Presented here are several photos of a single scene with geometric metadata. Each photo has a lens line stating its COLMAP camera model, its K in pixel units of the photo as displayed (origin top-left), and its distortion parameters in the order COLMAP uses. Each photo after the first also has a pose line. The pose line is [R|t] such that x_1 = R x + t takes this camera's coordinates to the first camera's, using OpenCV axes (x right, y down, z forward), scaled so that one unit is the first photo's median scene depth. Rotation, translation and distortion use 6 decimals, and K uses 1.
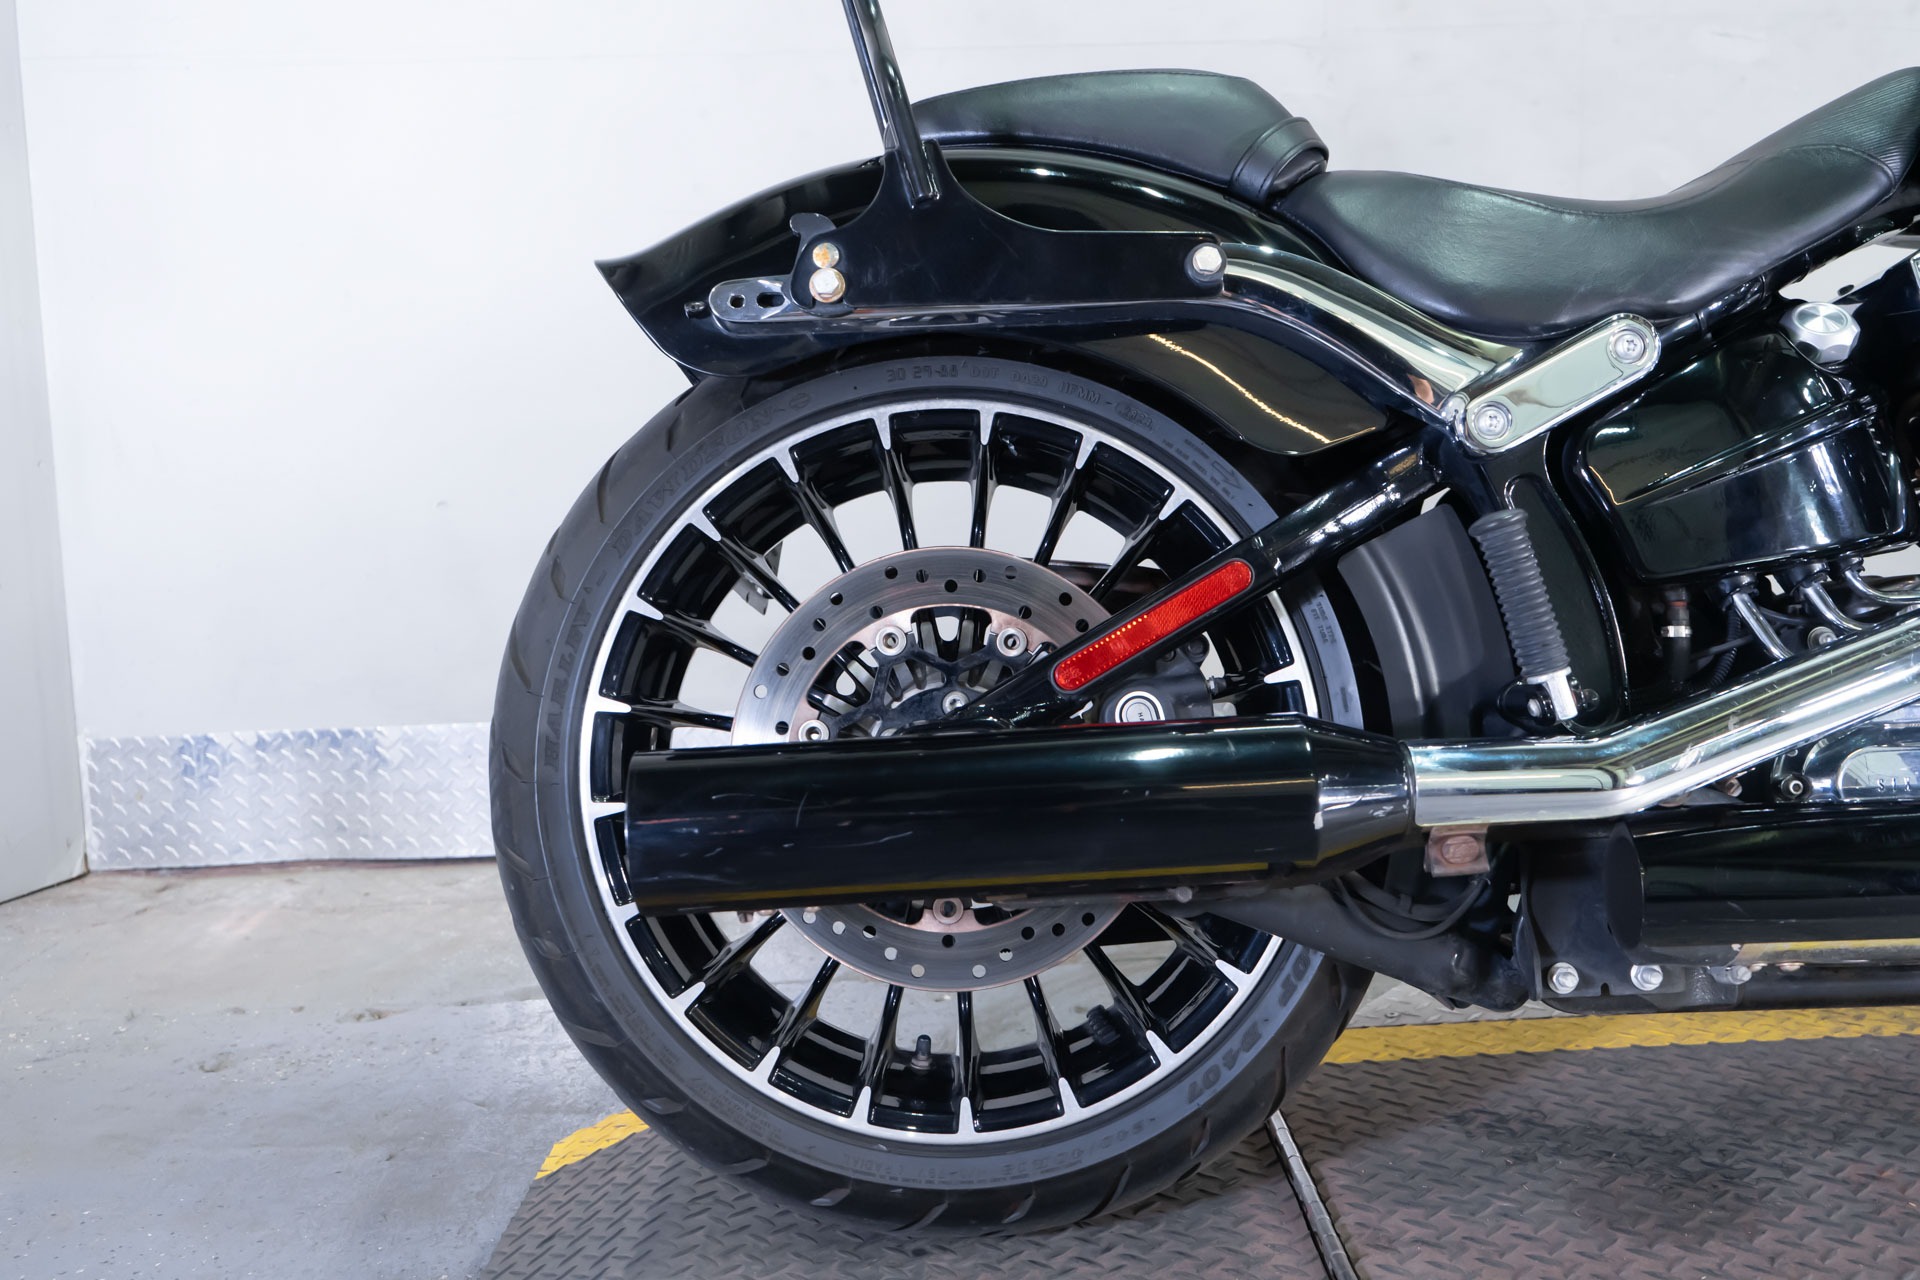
lens RADIAL K [[1858.3, 0, 956.3], [0, 1858.3, 634.7], [0, 0, 1]] dist [0.013338, 0.000000]
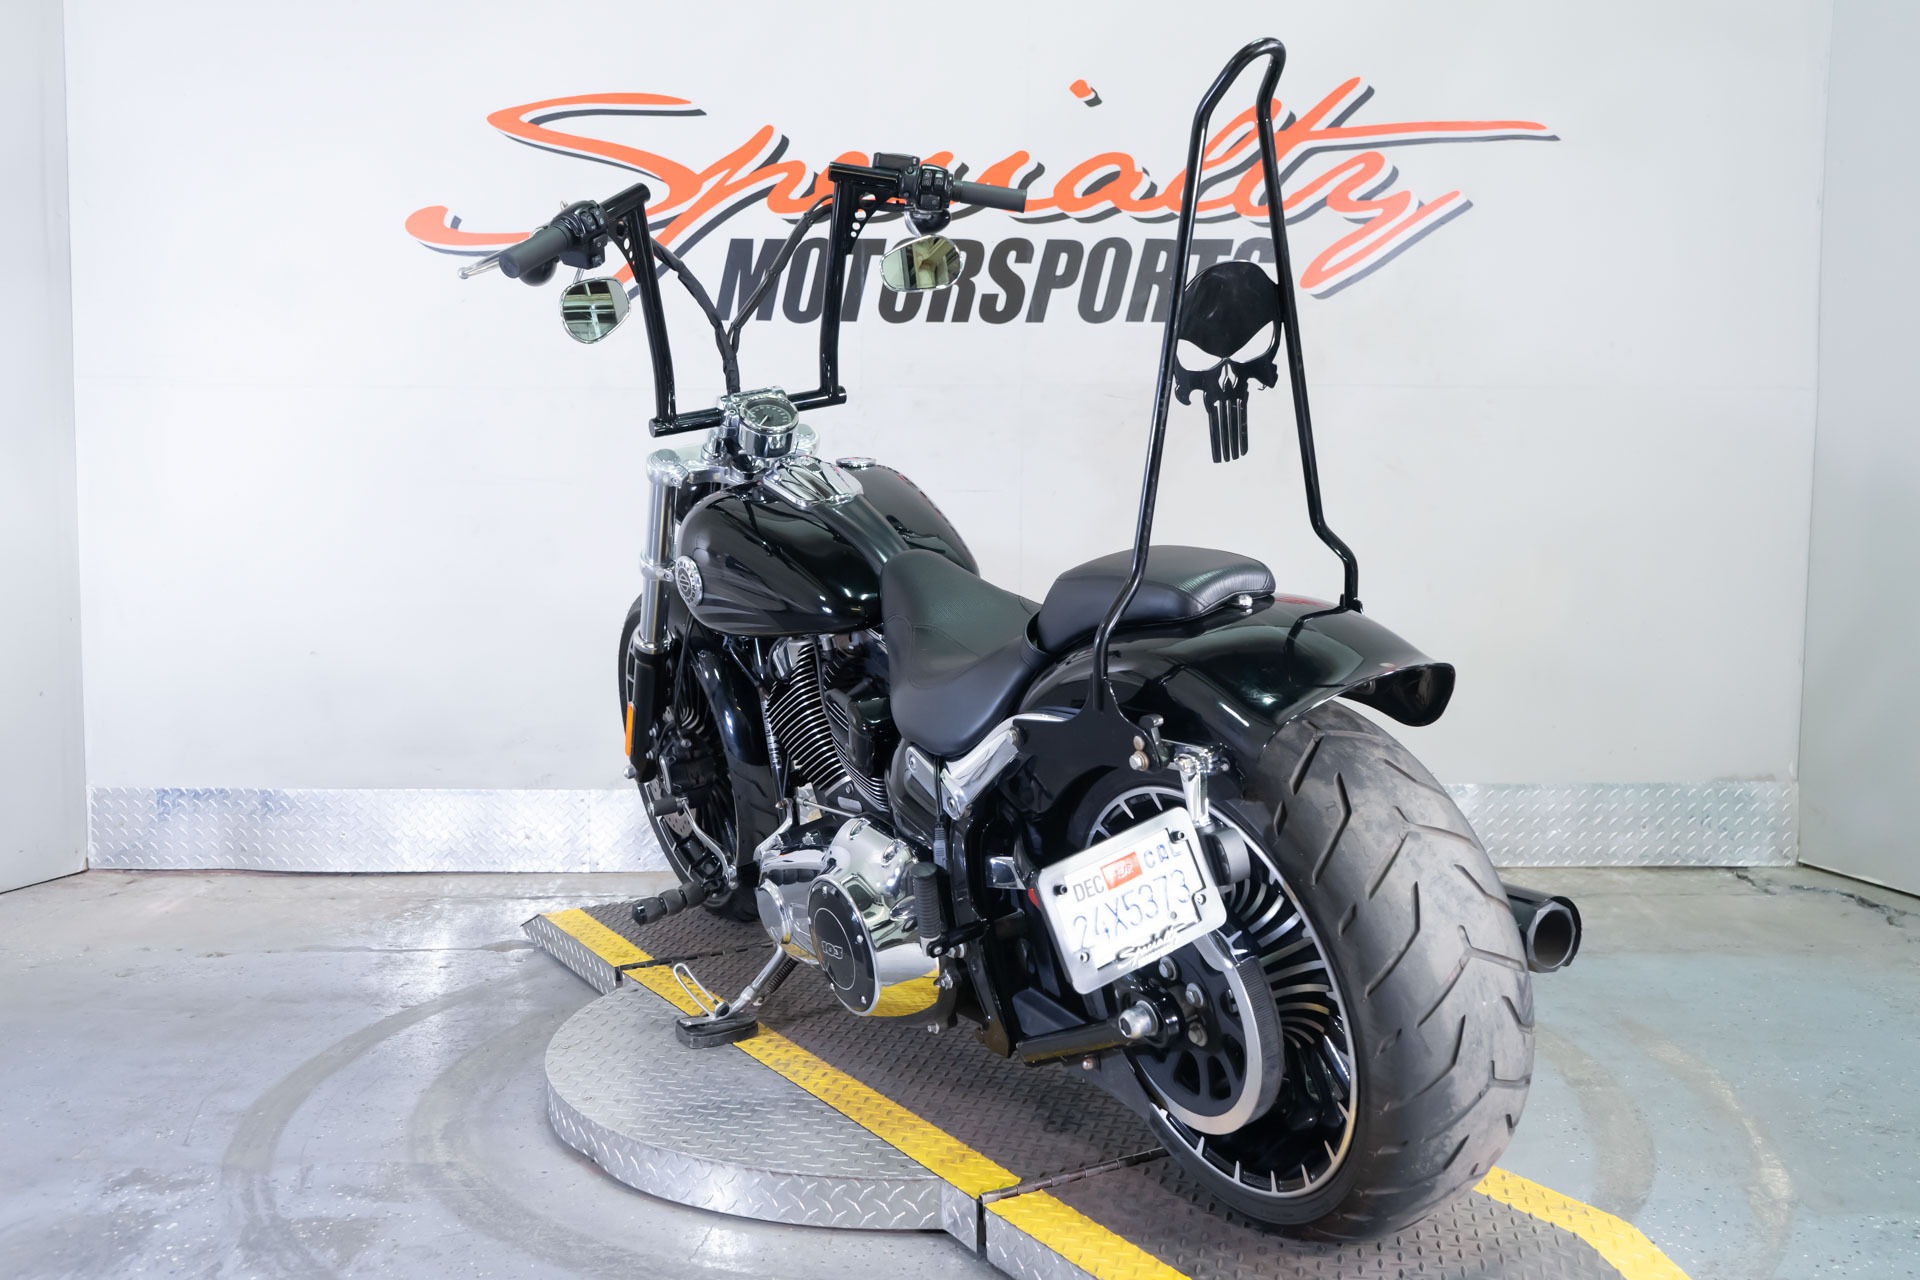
lens RADIAL K [[1858.3, 0, 957.8], [0, 1858.3, 632.7], [0, 0, 1]] dist [0.013338, 0.000000]
pose [[0.997786, 0.042069, -0.051508, 0.545418], [-0.043303, 0.998795, -0.023085, -0.110616], [0.050474, 0.025264, 0.998406, -0.876854]]
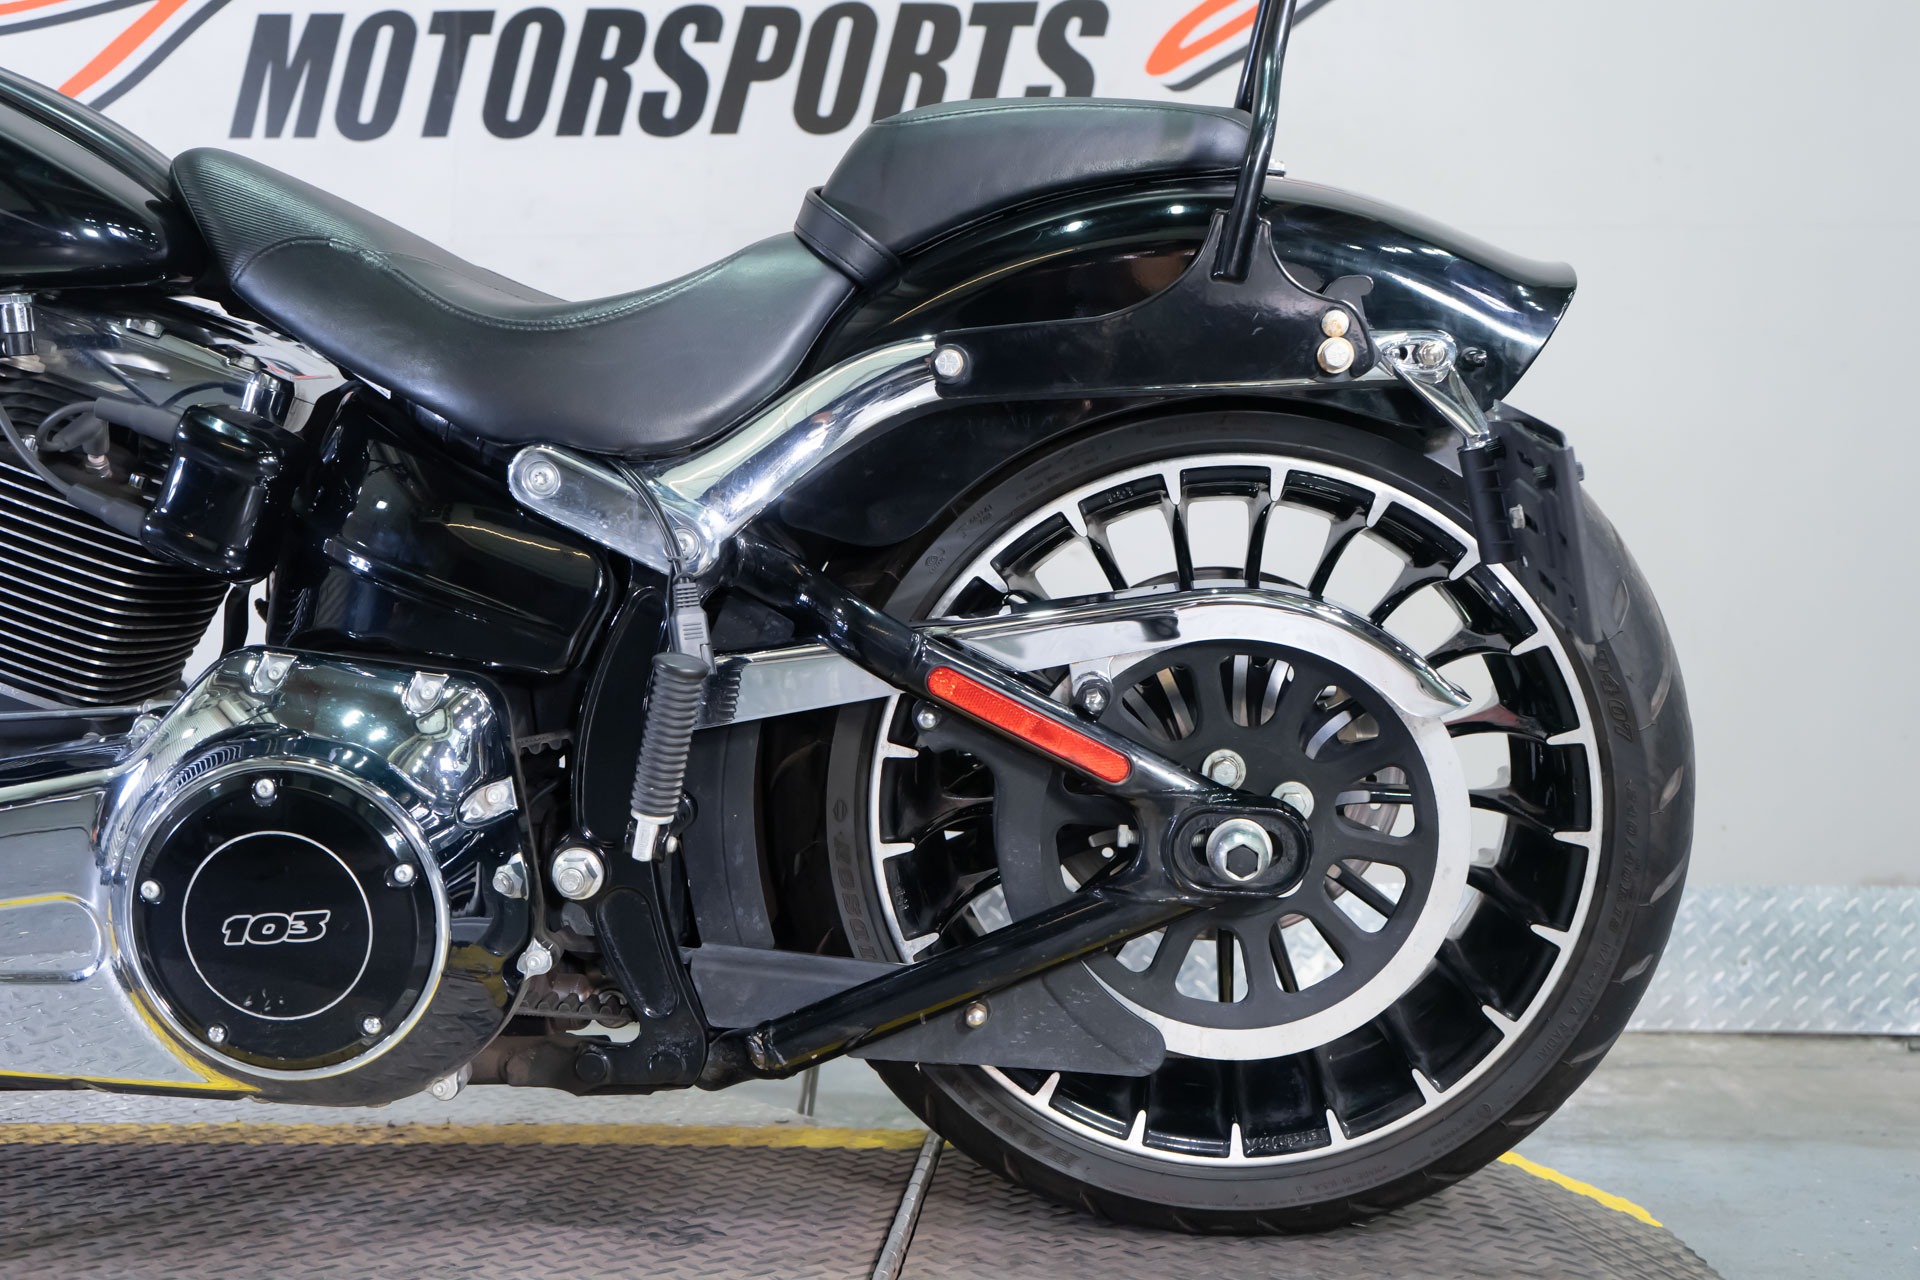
lens RADIAL K [[2152.7, 0, 967.7], [0, 2152.7, 643.2], [0, 0, 1]] dist [0.023176, 0.000000]
pose [[0.993352, 0.039426, -0.108158, 0.897180], [-0.055330, 0.987403, -0.148235, 0.079937], [0.100951, 0.153234, 0.983020, -0.135022]]
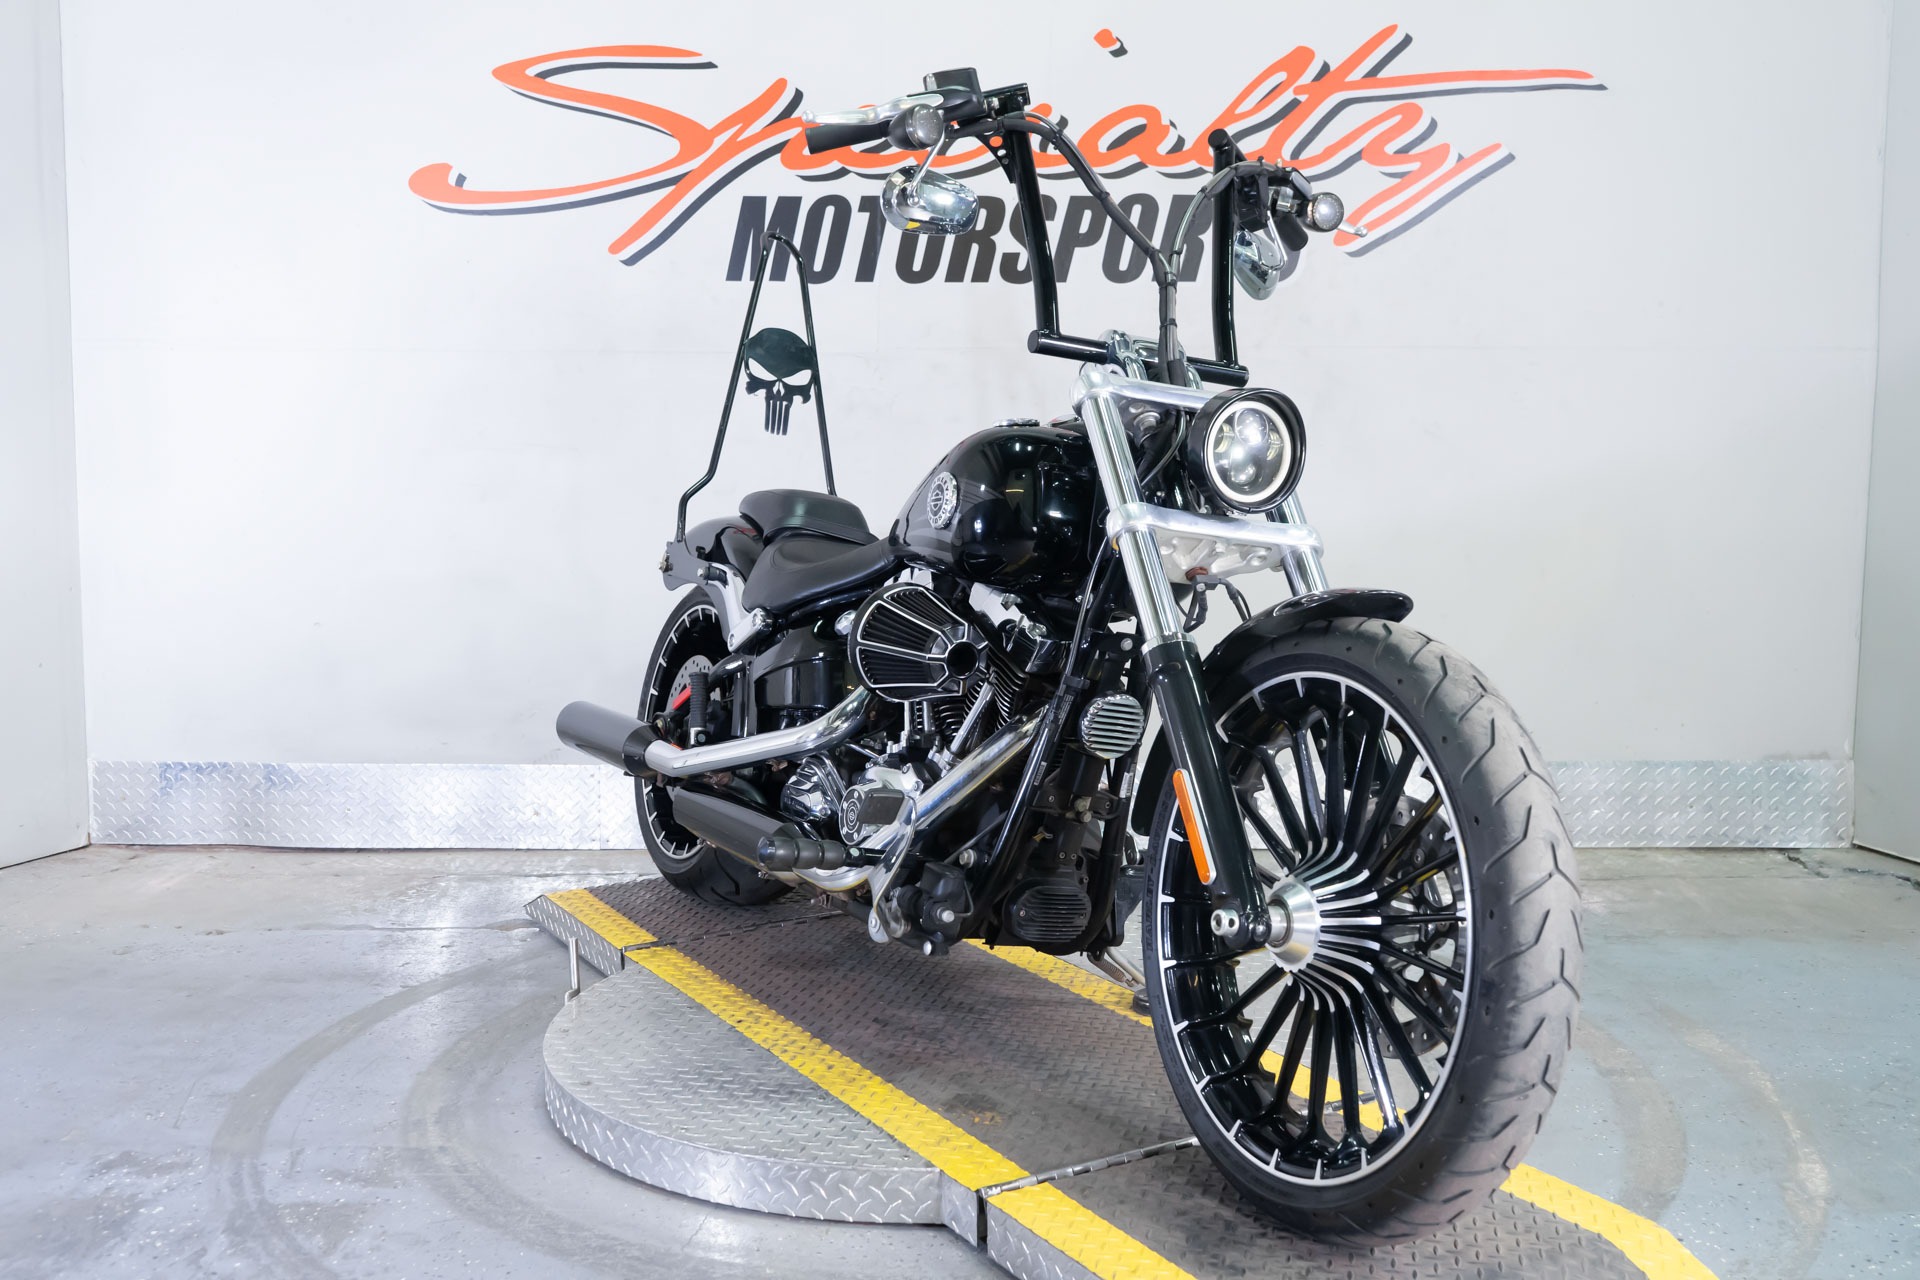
lens RADIAL K [[1913.4, 0, 955.6], [0, 1913.4, 632.2], [0, 0, 1]] dist [0.014975, 0.000000]
pose [[0.996364, 0.044265, -0.072800, 0.569984], [-0.044848, 0.998973, -0.006381, -0.114058], [0.072443, 0.009623, 0.997326, -0.867994]]
